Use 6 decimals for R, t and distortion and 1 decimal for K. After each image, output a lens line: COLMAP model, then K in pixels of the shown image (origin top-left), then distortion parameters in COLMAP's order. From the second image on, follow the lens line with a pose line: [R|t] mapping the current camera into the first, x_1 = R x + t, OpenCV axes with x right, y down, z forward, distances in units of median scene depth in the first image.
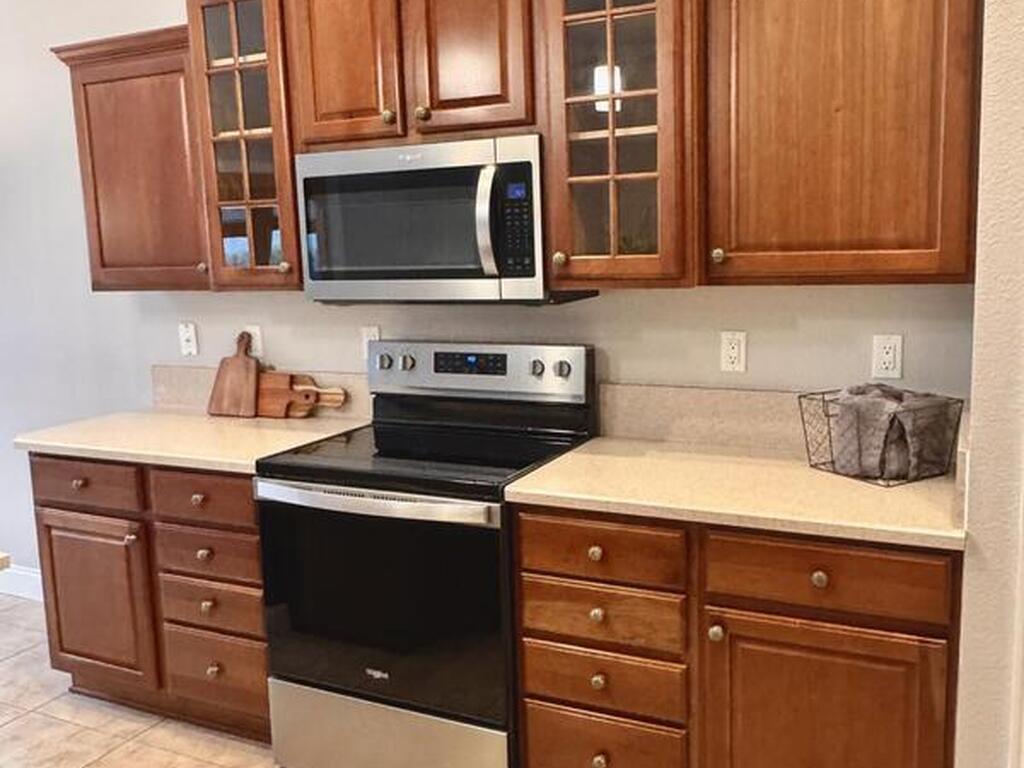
lens RADIAL K [[947.7, 0, 512.0], [0, 947.7, 384.0], [0, 0, 1]] dist [-0.010703, 0.003844]
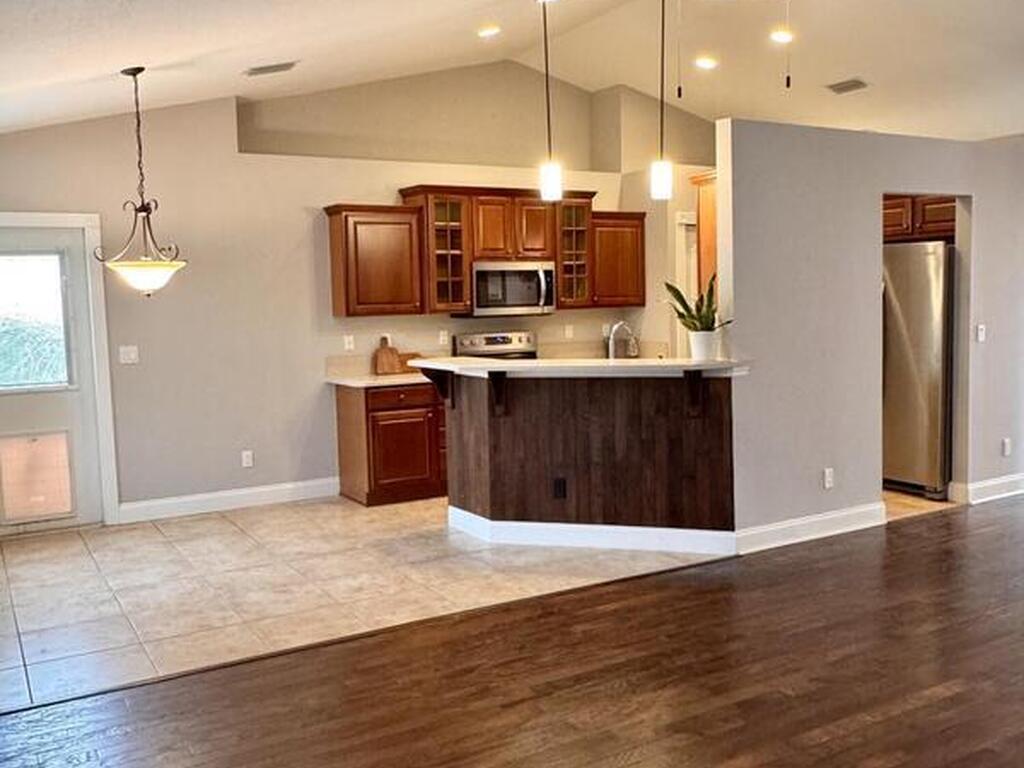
lens RADIAL K [[947.7, 0, 512.0], [0, 947.7, 384.0], [0, 0, 1]] dist [-0.010703, 0.003844]
pose [[0.547486, -0.053687, 0.835091, -2.667990], [0.135269, 0.990493, -0.025005, 0.202133], [-0.825809, 0.126652, 0.549544, -0.577400]]
